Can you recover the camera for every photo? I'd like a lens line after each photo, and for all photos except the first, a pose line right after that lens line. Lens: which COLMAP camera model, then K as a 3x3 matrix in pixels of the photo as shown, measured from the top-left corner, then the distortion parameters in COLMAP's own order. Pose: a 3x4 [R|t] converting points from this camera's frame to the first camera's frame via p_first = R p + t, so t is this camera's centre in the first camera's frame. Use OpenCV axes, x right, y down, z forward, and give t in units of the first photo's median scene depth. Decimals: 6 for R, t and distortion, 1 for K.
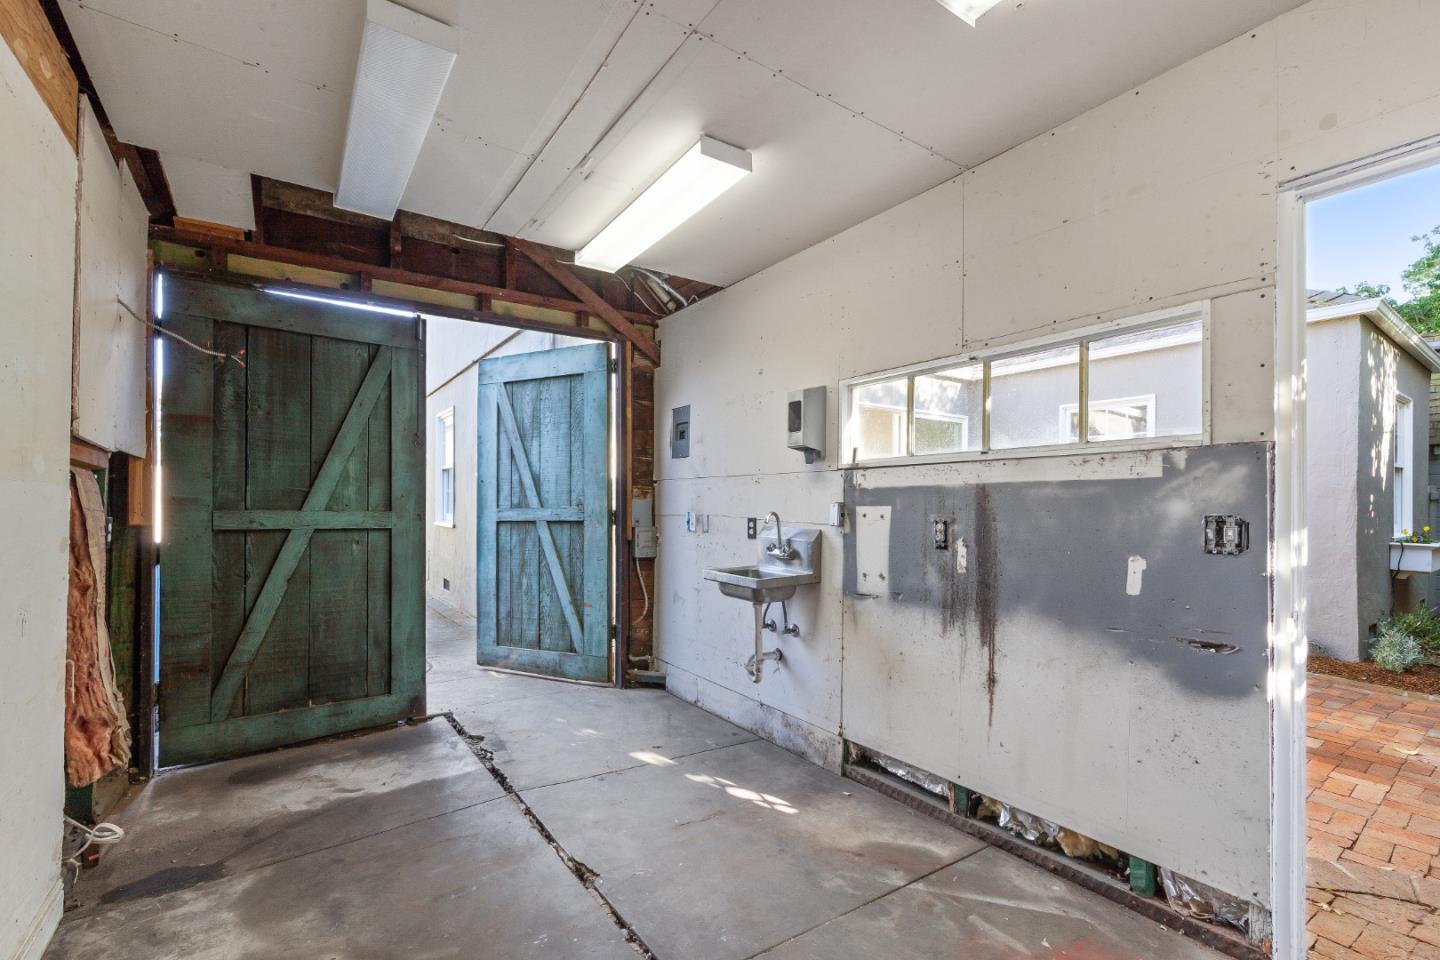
lens RADIAL K [[629.9, 0, 739.8], [0, 629.9, 505.0], [0, 0, 1]] dist [0.009057, 0.001509]
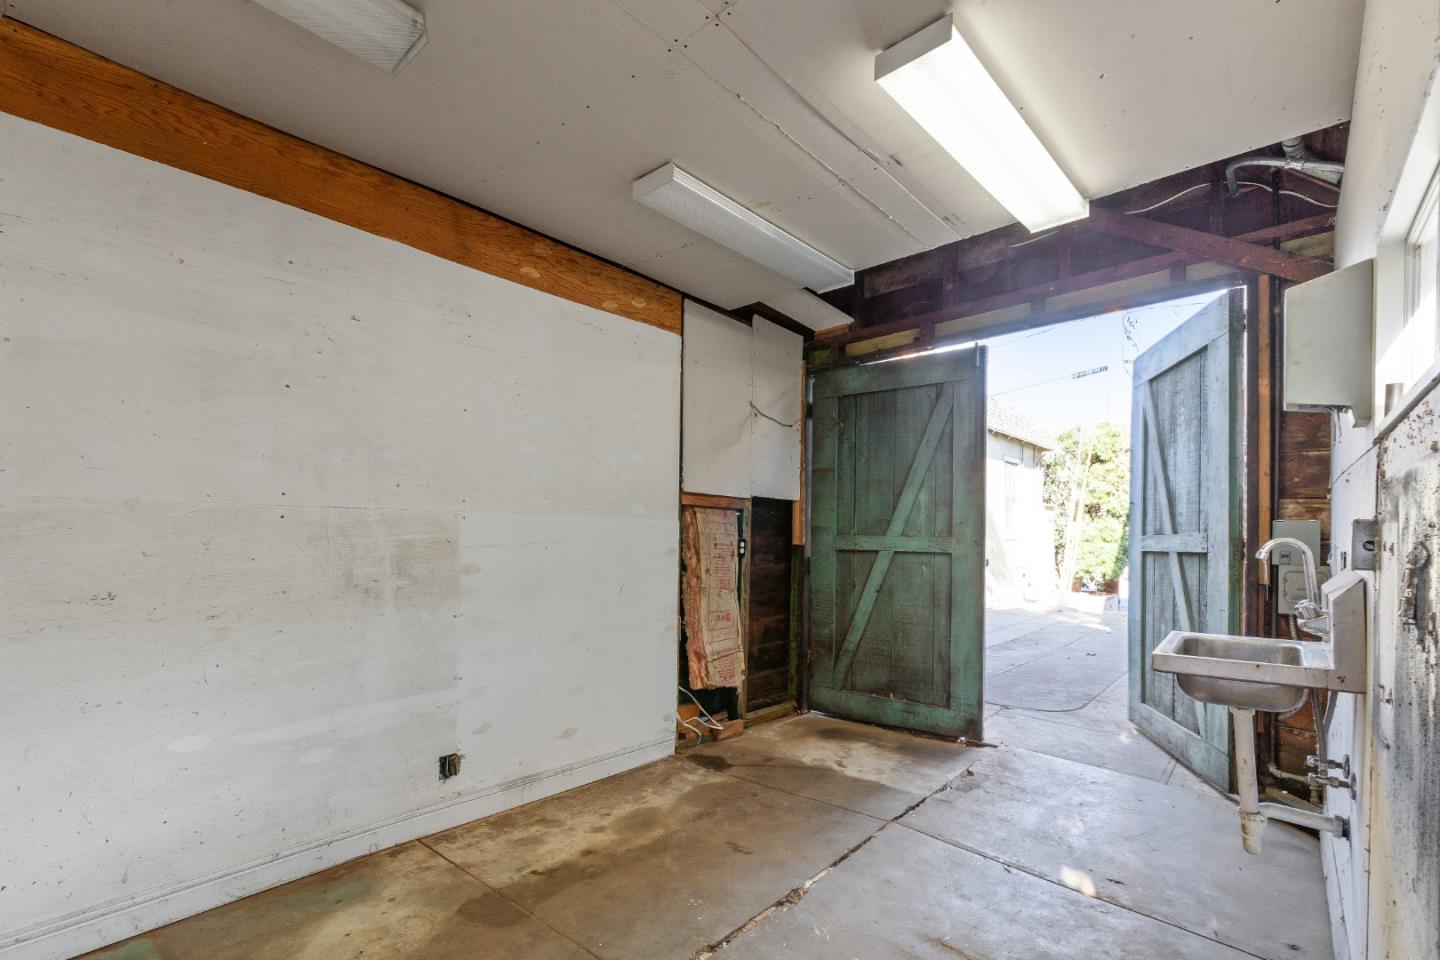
lens RADIAL K [[629.9, 0, 704.8], [0, 629.9, 536.3], [0, 0, 1]] dist [0.009057, 0.001509]
pose [[0.237984, 0.002837, -0.971265, 0.406276], [-0.001429, 0.999996, 0.002571, 0.007247], [0.971268, 0.000776, 0.237987, 0.371720]]
